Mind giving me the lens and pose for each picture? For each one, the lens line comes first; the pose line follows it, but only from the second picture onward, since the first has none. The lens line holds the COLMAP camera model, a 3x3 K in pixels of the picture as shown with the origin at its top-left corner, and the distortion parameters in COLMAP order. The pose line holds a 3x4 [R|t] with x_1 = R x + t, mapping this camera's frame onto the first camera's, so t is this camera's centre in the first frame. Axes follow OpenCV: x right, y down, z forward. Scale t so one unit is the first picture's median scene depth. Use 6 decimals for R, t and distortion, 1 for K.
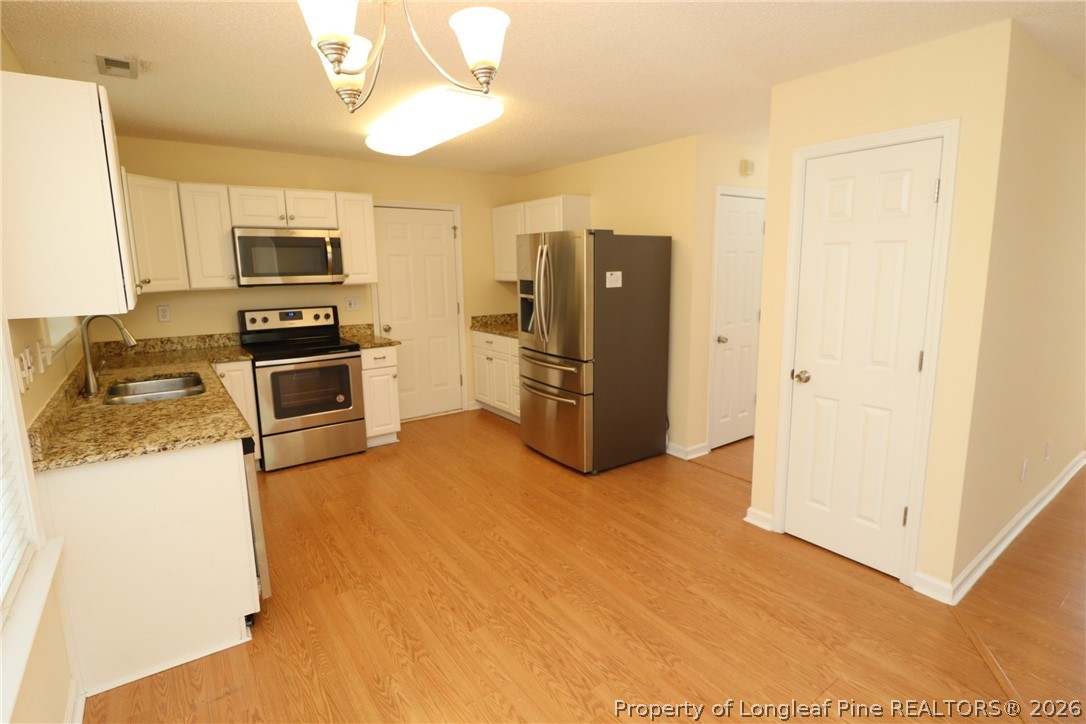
lens RADIAL K [[549.0, 0, 562.9], [0, 549.0, 354.1], [0, 0, 1]] dist [-0.019054, -0.000120]
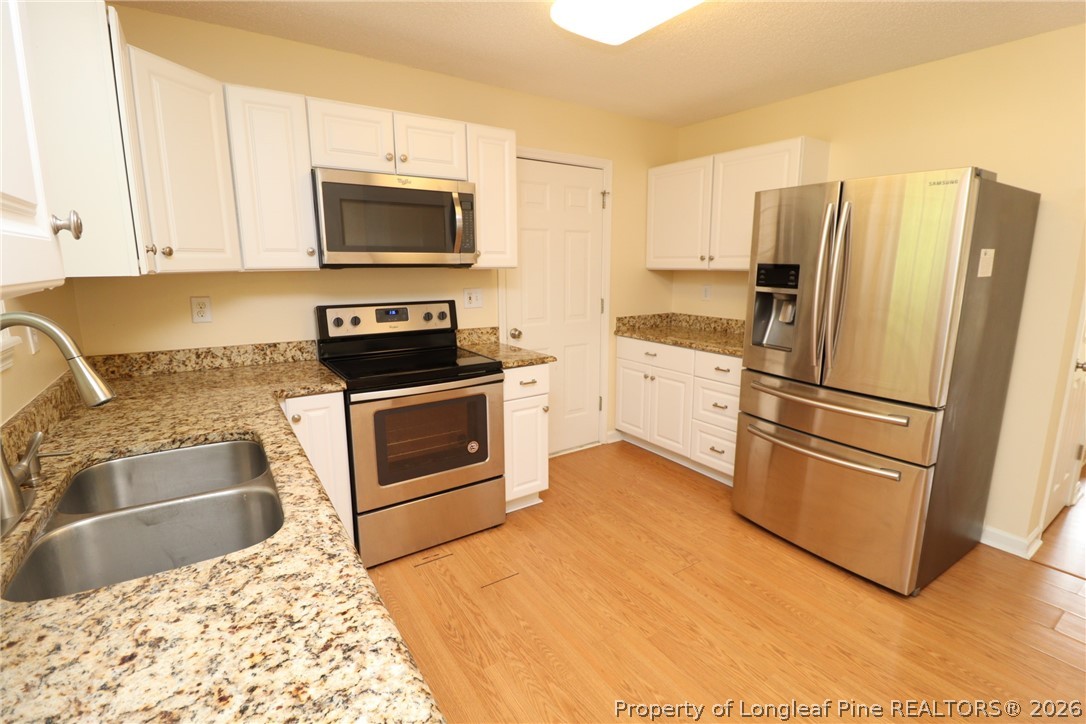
lens RADIAL K [[509.2, 0, 554.6], [0, 509.2, 355.7], [0, 0, 1]] dist [-0.009452, -0.007791]
pose [[0.998847, 0.019878, -0.043703, -0.284867], [-0.019010, 0.999615, 0.020191, -0.038360], [0.044088, -0.019337, 0.998841, 0.410749]]
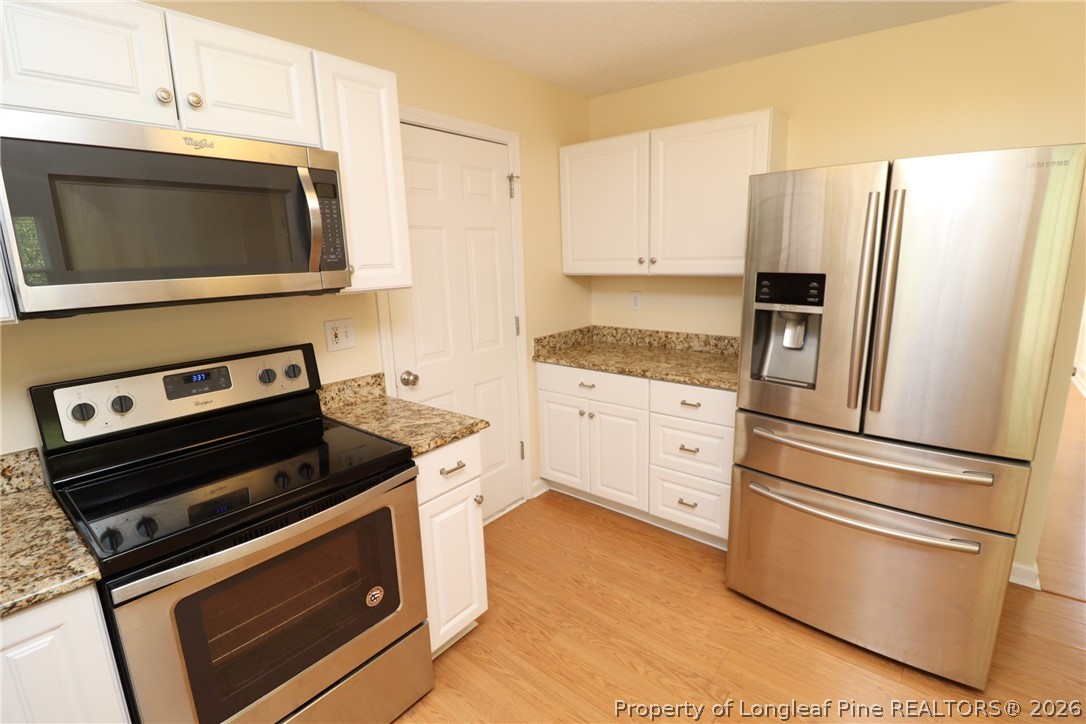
lens RADIAL K [[509.2, 0, 559.6], [0, 509.2, 355.4], [0, 0, 1]] dist [-0.009452, -0.007791]
pose [[0.967798, -0.062406, 0.243870, -0.353643], [0.054269, 0.997727, 0.039951, -0.092184], [-0.245809, -0.025430, 0.968985, 0.623894]]
